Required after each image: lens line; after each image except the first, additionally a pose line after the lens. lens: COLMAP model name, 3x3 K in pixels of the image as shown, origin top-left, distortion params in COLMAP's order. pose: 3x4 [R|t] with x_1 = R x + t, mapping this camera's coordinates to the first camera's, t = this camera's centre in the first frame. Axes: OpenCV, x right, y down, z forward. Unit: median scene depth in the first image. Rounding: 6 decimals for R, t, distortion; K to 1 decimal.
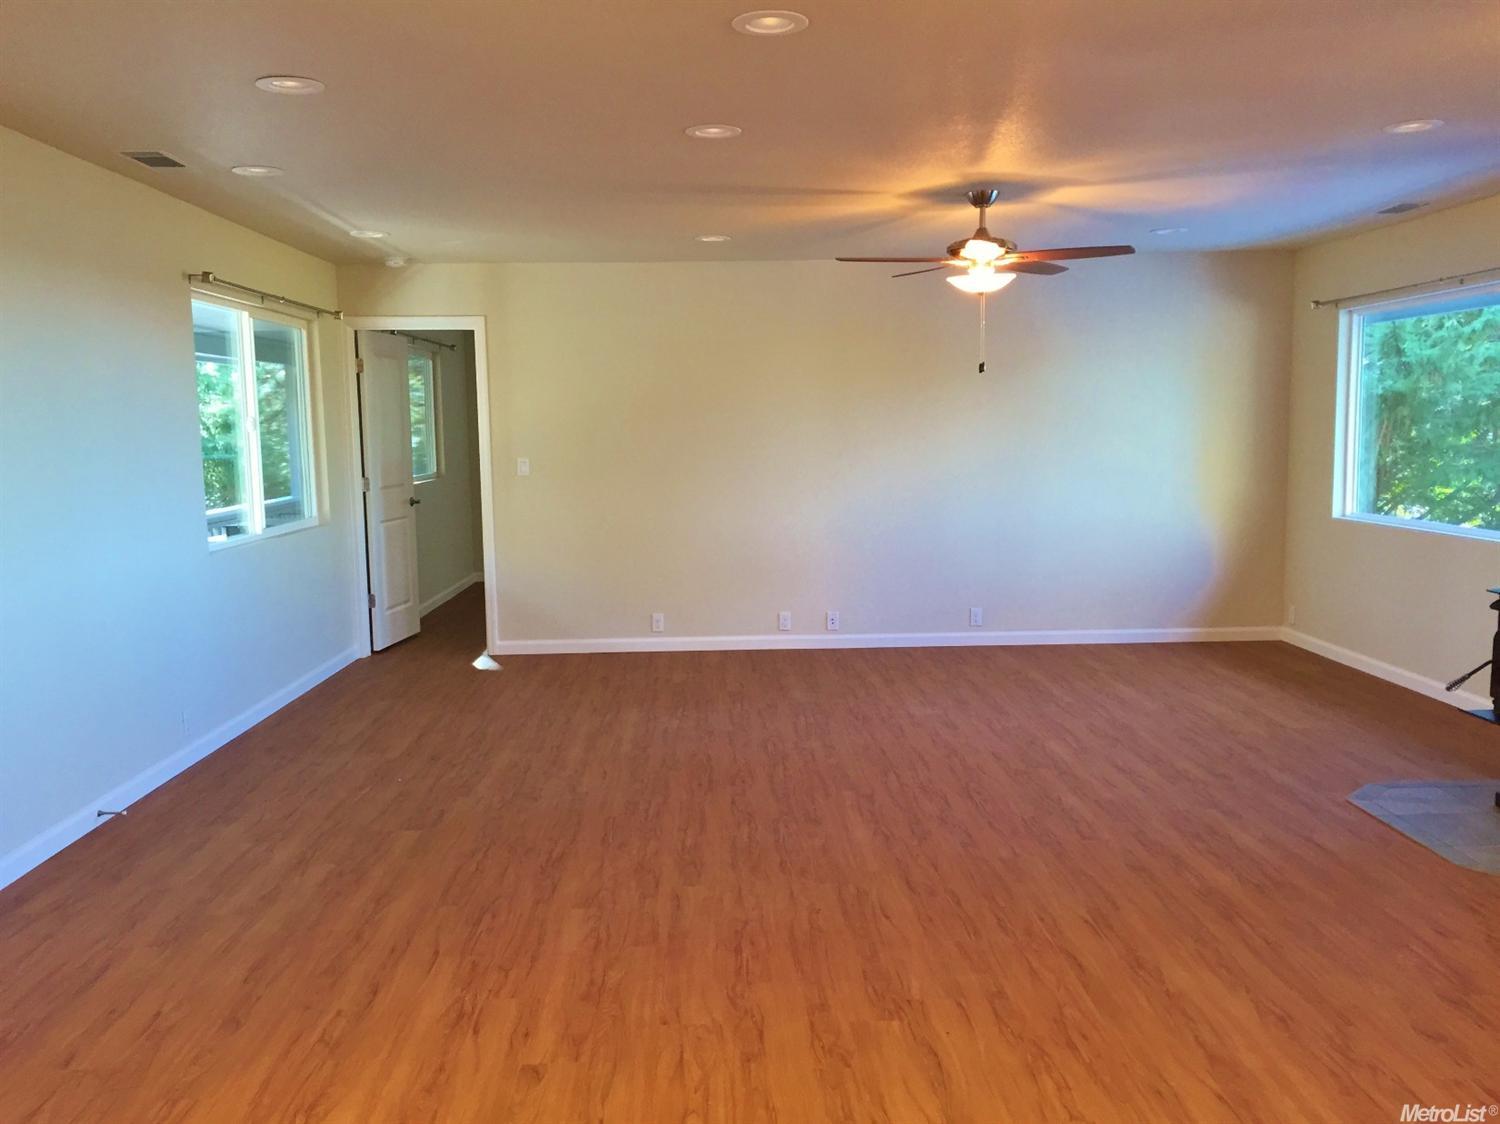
lens RADIAL K [[1284.7, 0, 748.4], [0, 1284.7, 565.9], [0, 0, 1]] dist [0.050961, -0.063398]
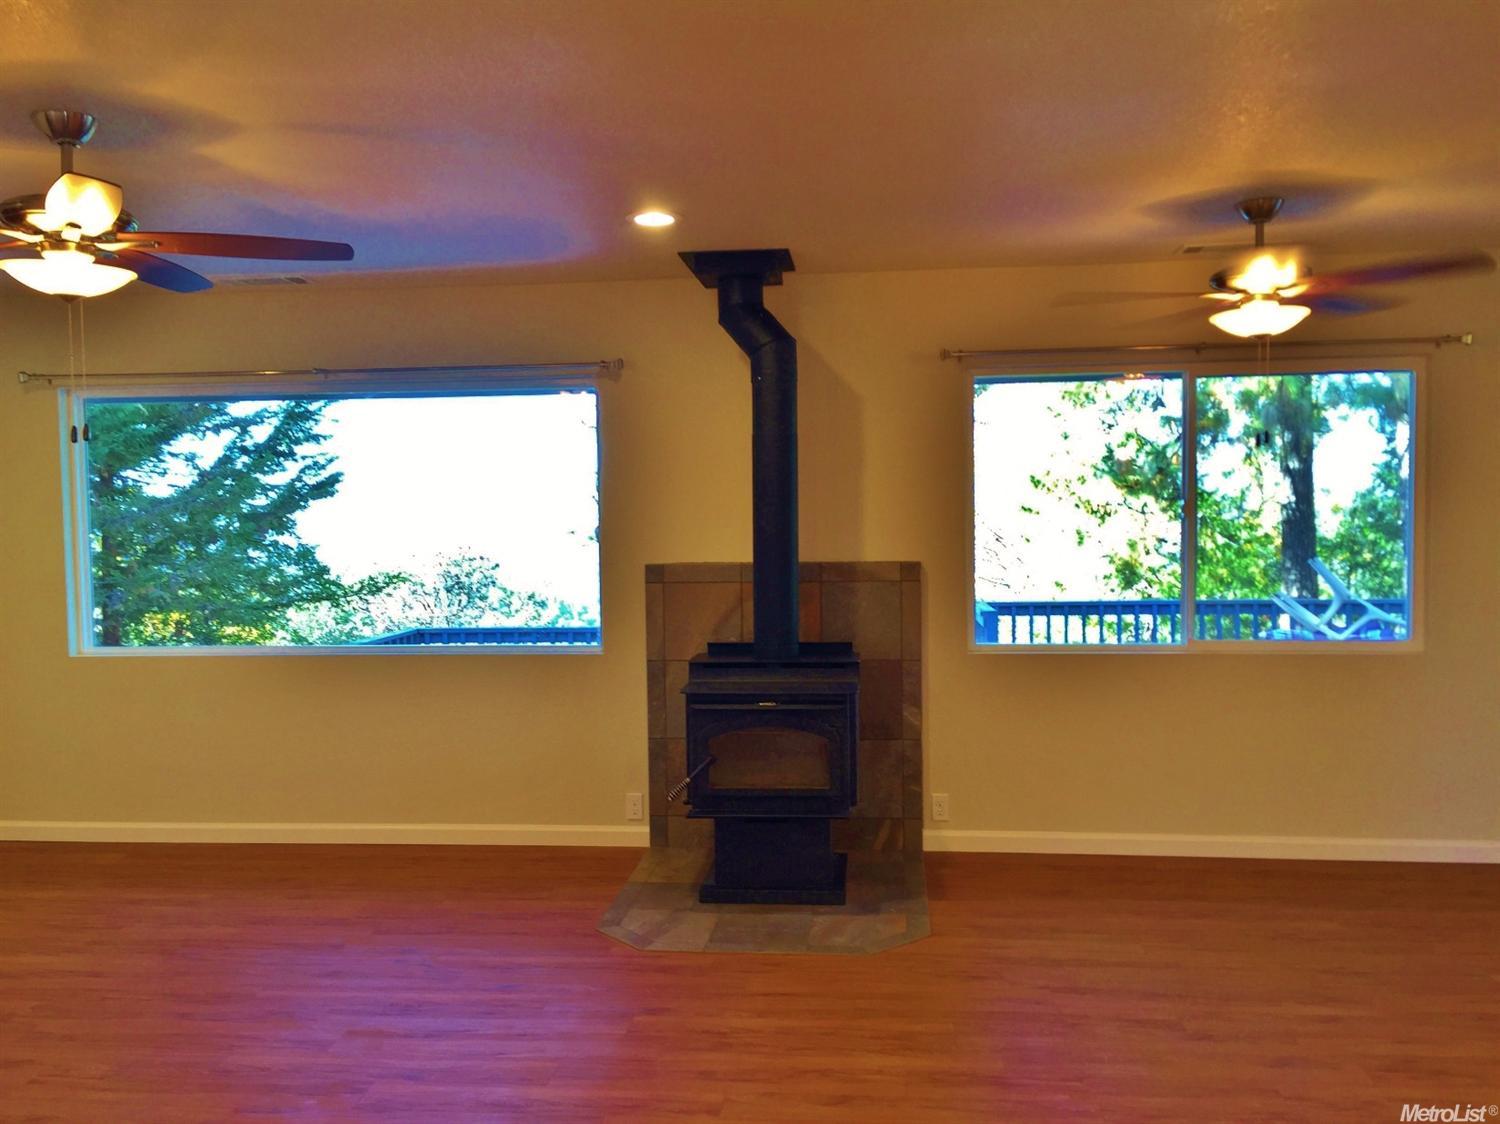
lens RADIAL K [[1284.7, 0, 747.7], [0, 1284.7, 557.7], [0, 0, 1]] dist [0.050961, -0.063398]
pose [[0.134058, -0.032607, 0.990437, -0.417378], [0.125958, 0.991913, 0.015607, -0.095044], [-0.982936, 0.122661, 0.137081, 0.837693]]
